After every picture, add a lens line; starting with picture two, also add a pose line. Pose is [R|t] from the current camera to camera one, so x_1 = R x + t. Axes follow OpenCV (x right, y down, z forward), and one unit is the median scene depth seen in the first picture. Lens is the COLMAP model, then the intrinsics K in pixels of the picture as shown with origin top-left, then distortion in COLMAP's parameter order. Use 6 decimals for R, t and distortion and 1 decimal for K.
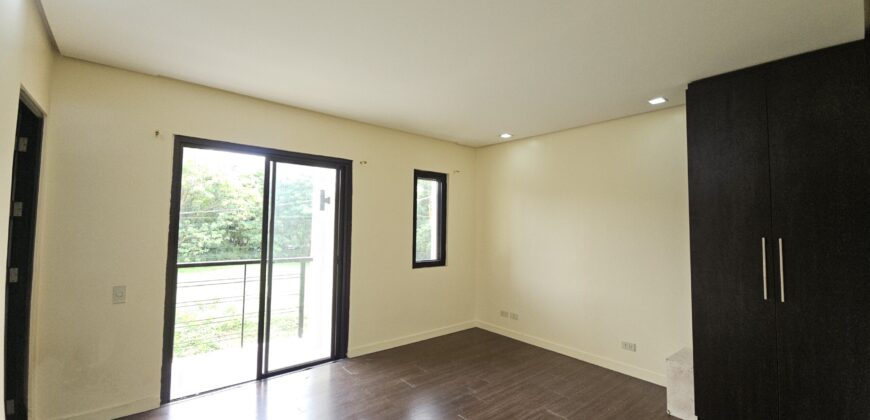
lens RADIAL K [[356.0, 0, 430.9], [0, 356.0, 206.3], [0, 0, 1]] dist [-0.000206, -0.000114]
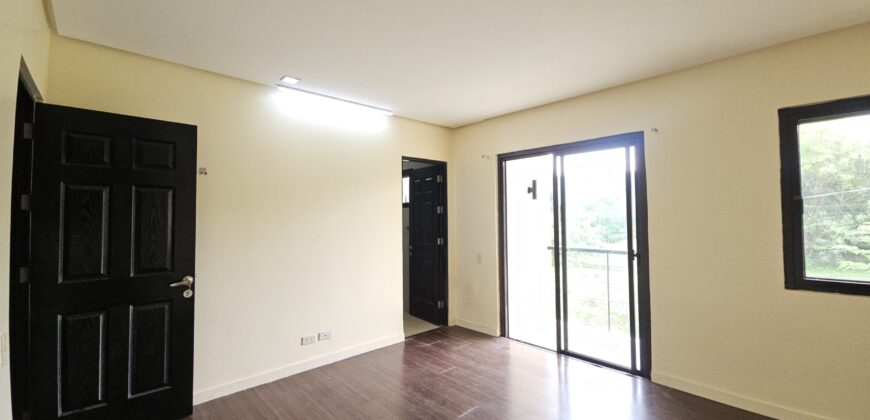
lens RADIAL K [[356.0, 0, 430.9], [0, 356.0, 206.3], [0, 0, 1]] dist [-0.000206, -0.000114]
pose [[0.044598, -0.043989, -0.998036, 0.562810], [0.063080, 0.997161, -0.041132, 0.041648], [0.997012, -0.061121, 0.047246, 0.506510]]
